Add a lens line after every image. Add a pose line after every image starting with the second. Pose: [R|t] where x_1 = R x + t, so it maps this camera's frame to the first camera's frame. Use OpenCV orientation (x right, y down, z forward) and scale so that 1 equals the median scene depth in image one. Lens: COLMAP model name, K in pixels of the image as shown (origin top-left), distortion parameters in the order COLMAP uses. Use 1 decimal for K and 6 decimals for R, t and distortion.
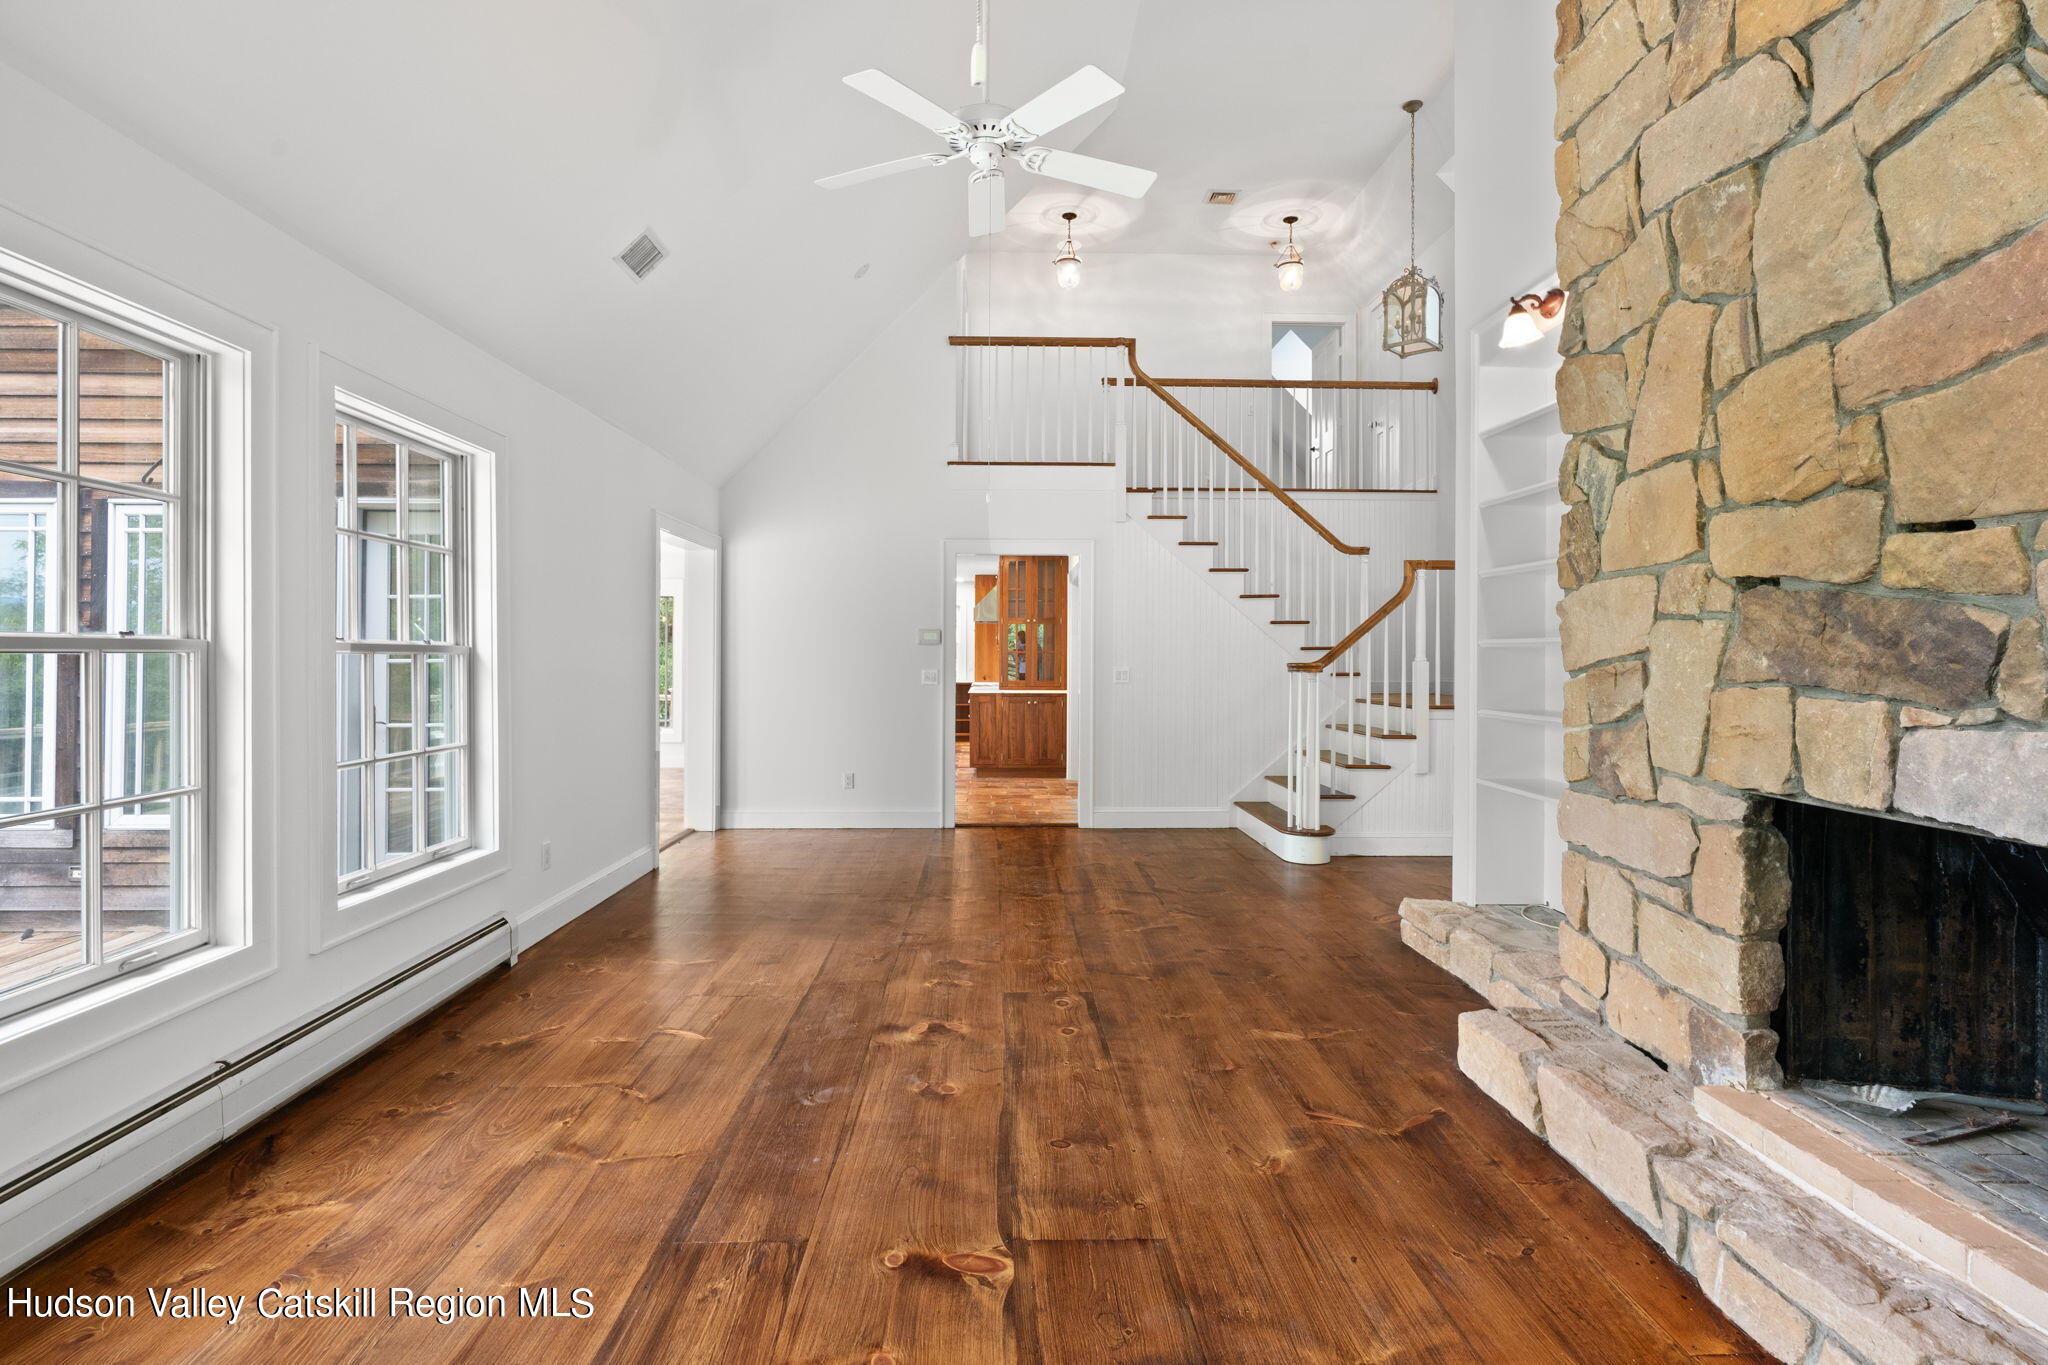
lens RADIAL K [[1050.4, 0, 1025.5], [0, 1050.4, 667.1], [0, 0, 1]] dist [-0.003317, 0.000170]
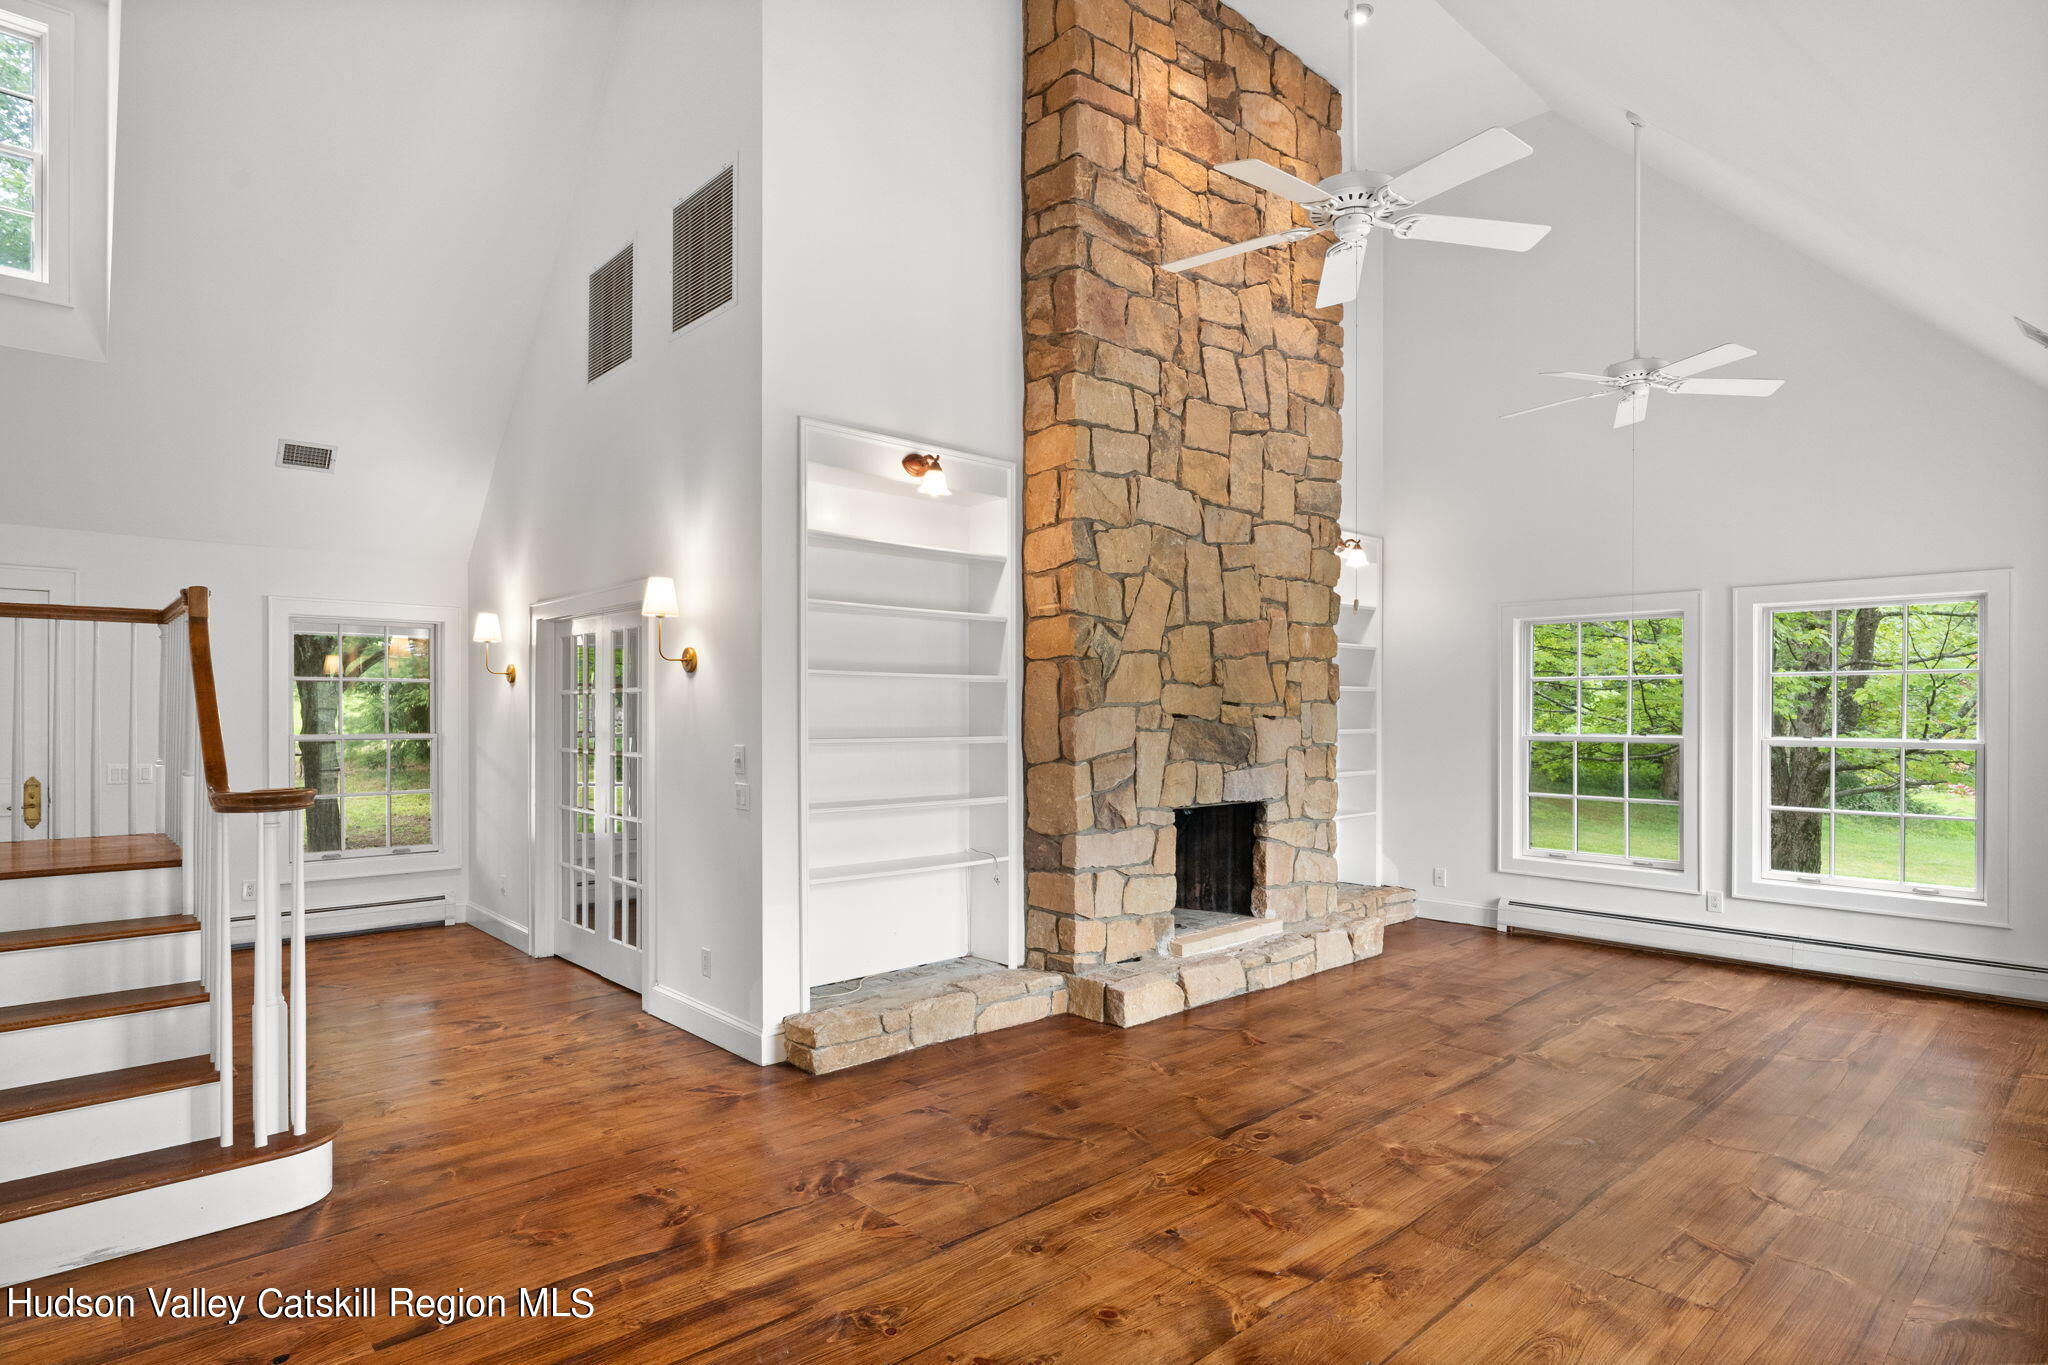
lens RADIAL K [[1072.4, 0, 1025.1], [0, 1072.4, 715.6], [0, 0, 1]] dist [-0.012442, 0.008725]
pose [[-0.654921, -0.007605, 0.755659, -0.787201], [0.002778, 0.999918, 0.012470, -0.103098], [-0.755692, 0.010266, -0.654847, 2.554731]]
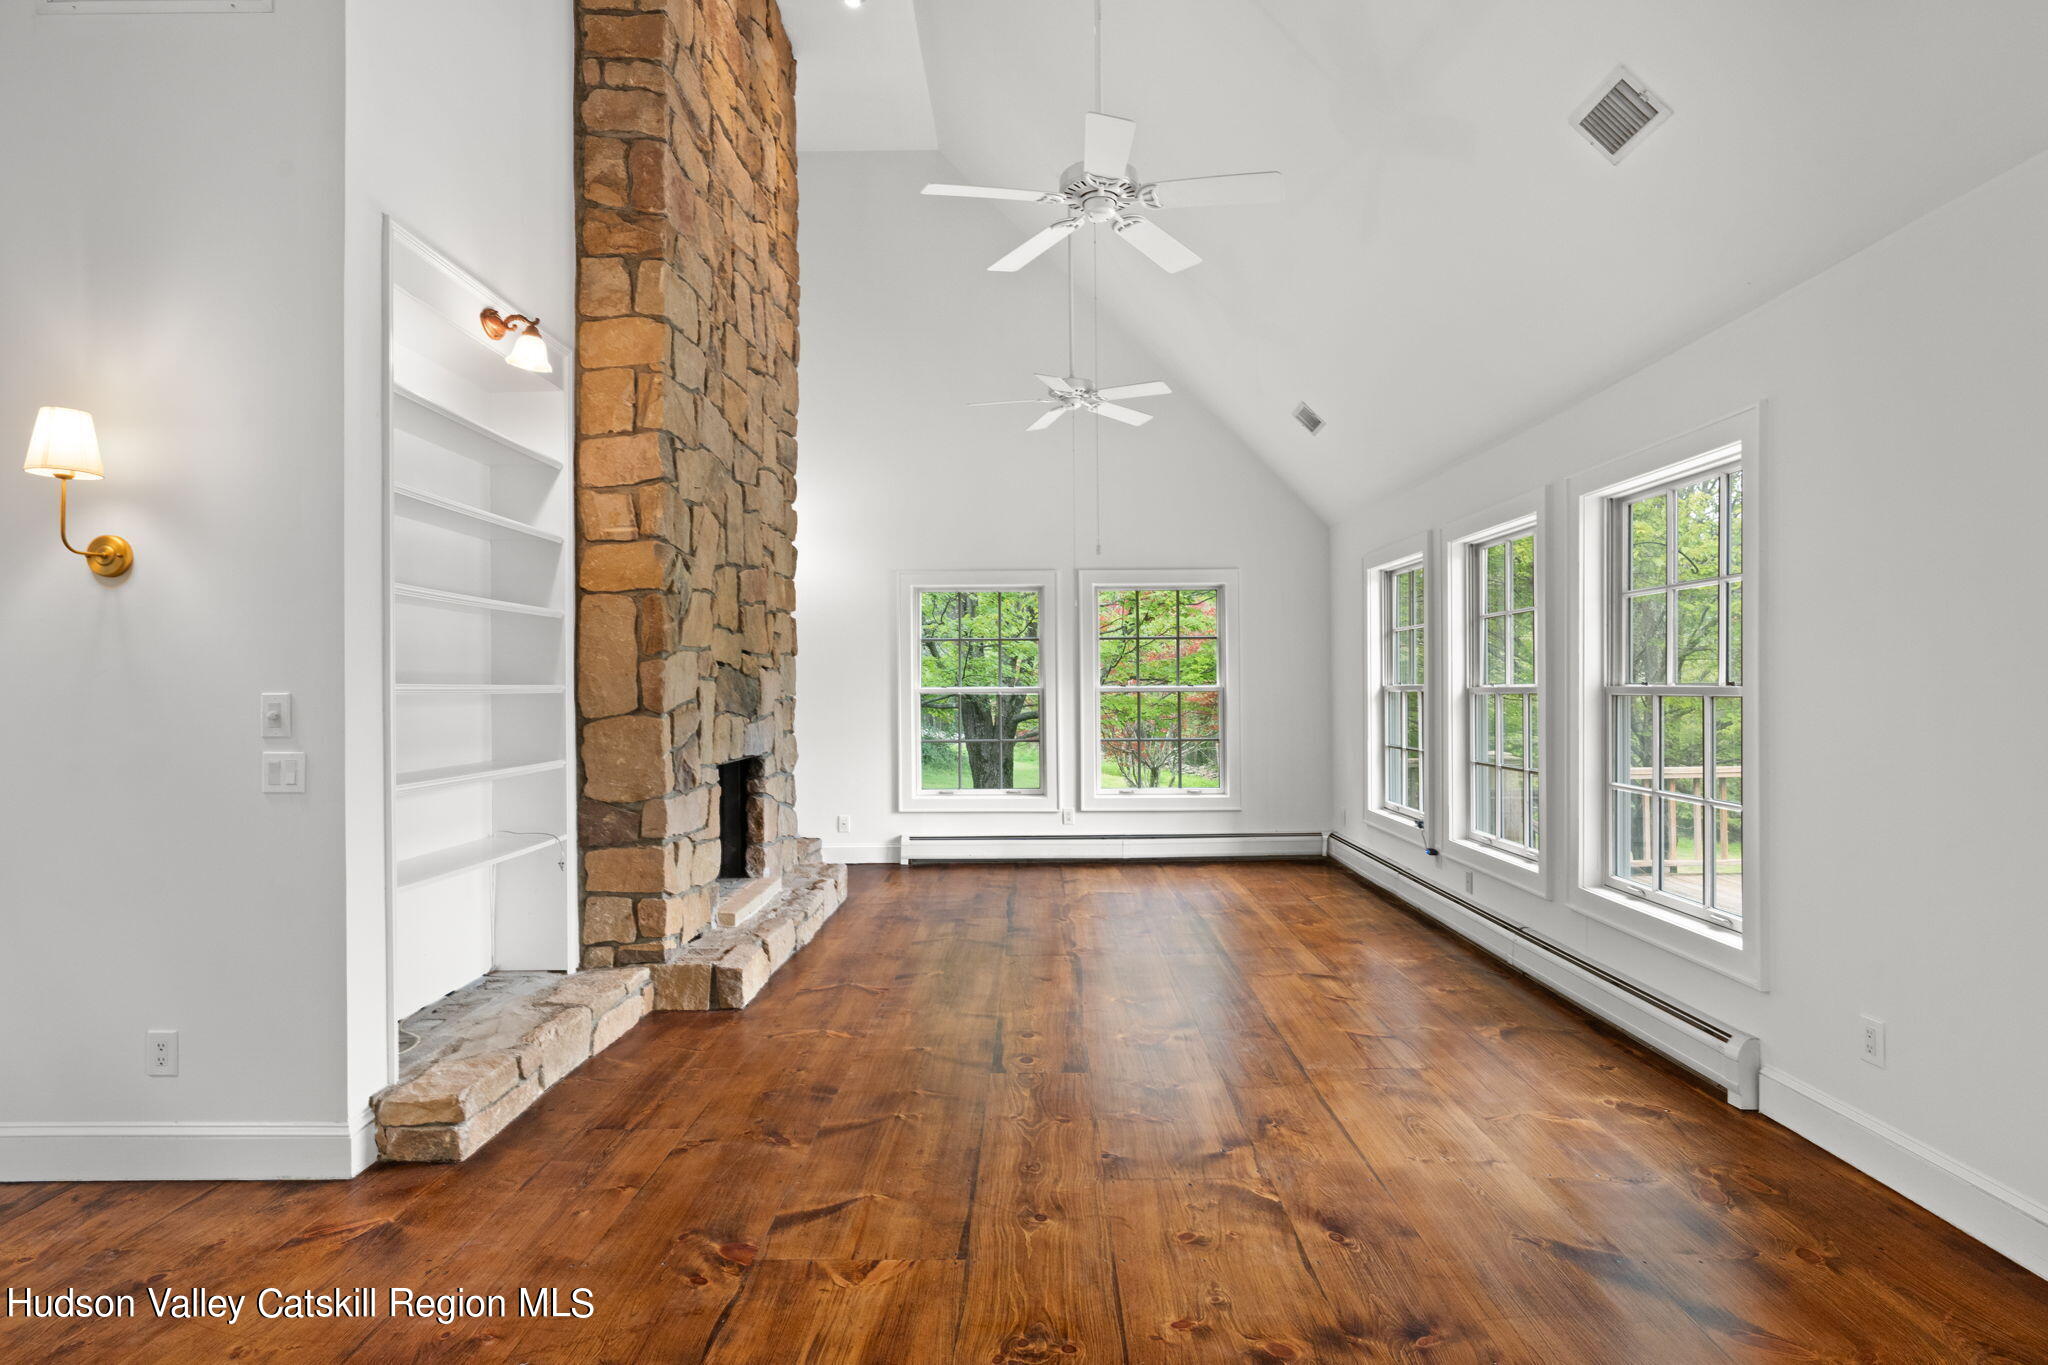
lens RADIAL K [[1050.4, 0, 1025.5], [0, 1050.4, 667.1], [0, 0, 1]] dist [-0.003317, 0.000170]
pose [[-0.998786, 0.004245, 0.049072, -0.018194], [0.003842, 0.999958, -0.008297, -0.050524], [-0.049106, -0.008099, -0.998761, 2.815310]]
